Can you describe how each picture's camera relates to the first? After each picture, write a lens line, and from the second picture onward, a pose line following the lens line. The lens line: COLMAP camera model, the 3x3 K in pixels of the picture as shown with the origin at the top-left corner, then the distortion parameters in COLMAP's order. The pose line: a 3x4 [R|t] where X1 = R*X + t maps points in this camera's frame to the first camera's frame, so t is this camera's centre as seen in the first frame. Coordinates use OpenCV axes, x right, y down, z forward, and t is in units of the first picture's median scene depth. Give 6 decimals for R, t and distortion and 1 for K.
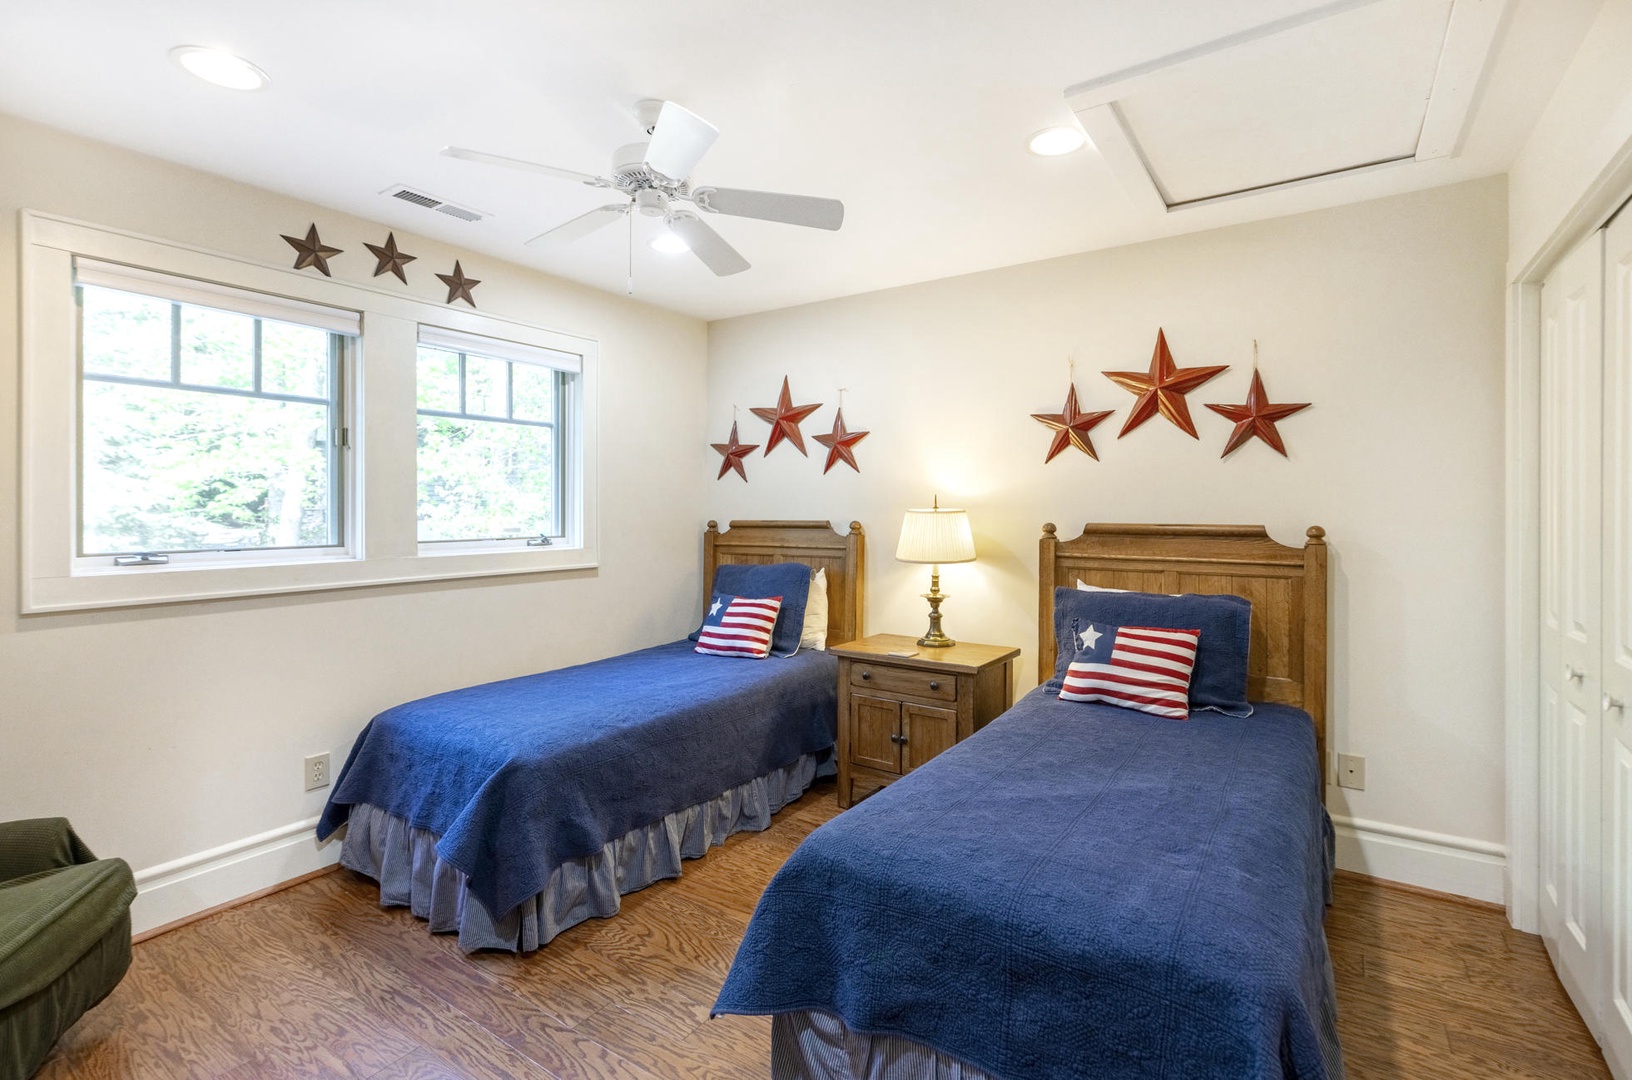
lens RADIAL K [[757.2, 0, 815.2], [0, 757.2, 502.3], [0, 0, 1]] dist [0.000081, -0.000180]
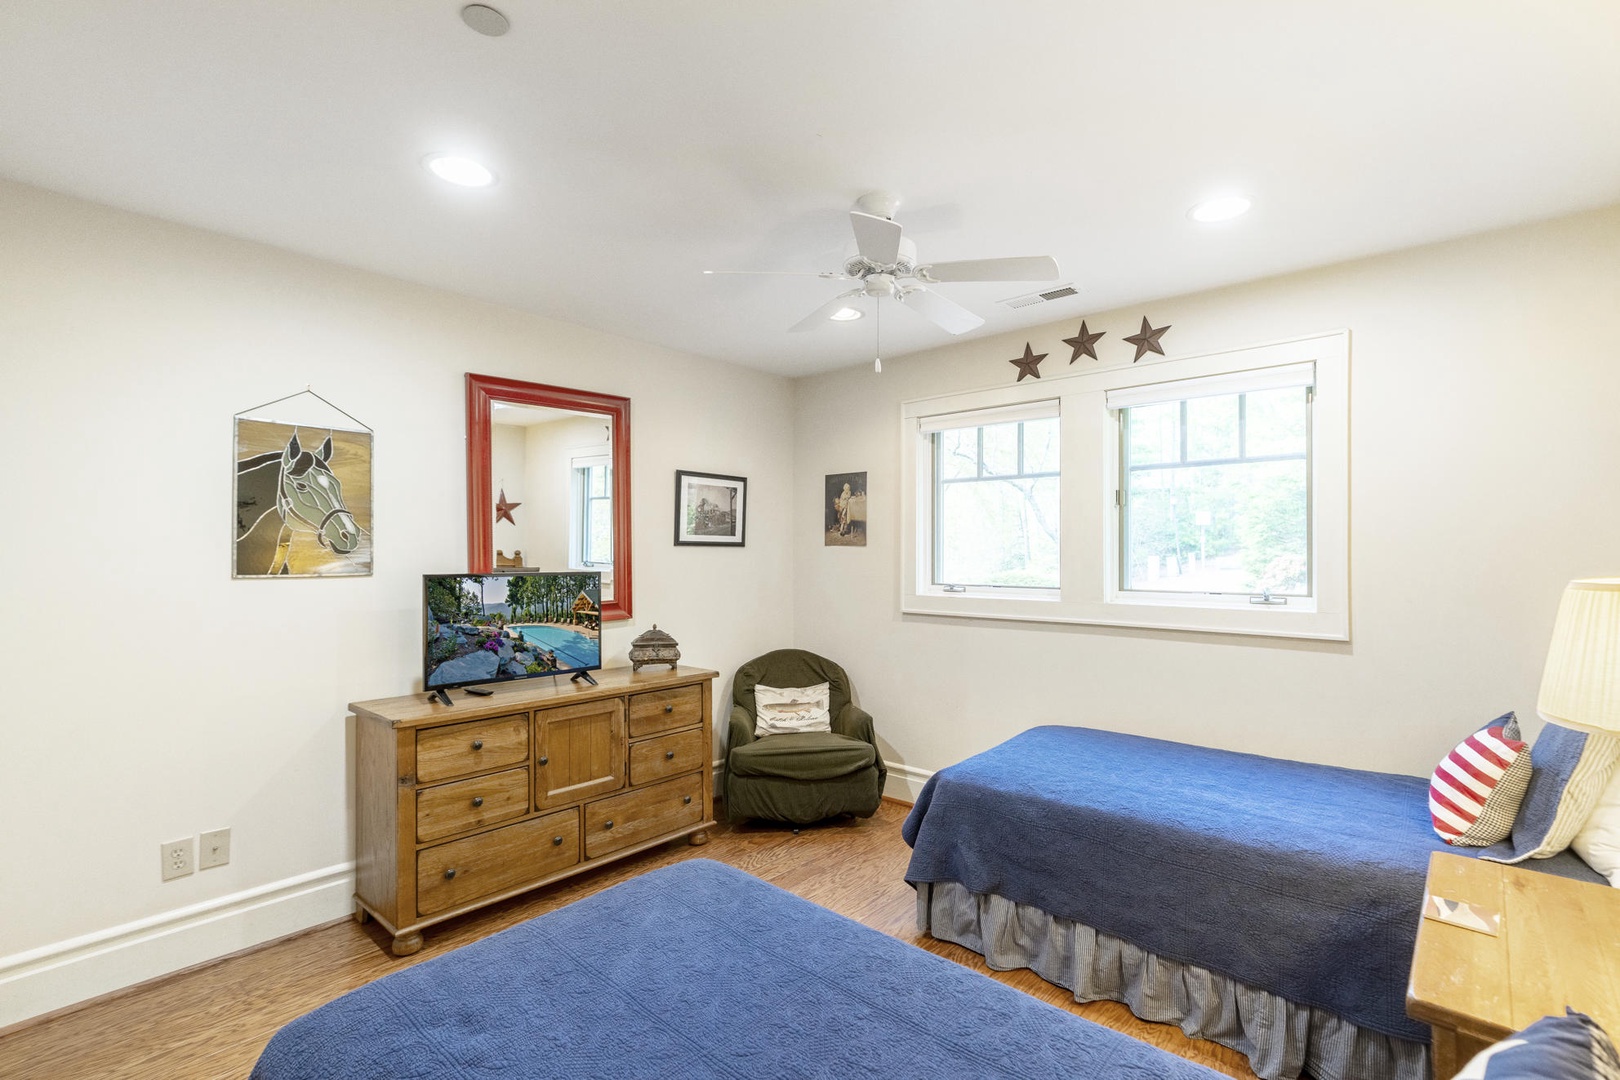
lens RADIAL K [[720.7, 0, 810.0], [0, 720.7, 540.0], [0, 0, 1]] dist [-0.007405, 0.000075]
pose [[-0.120580, -0.024222, -0.992408, 0.584119], [0.000749, 0.999700, -0.024491, 0.006446], [0.992703, -0.003697, -0.120526, 0.726122]]
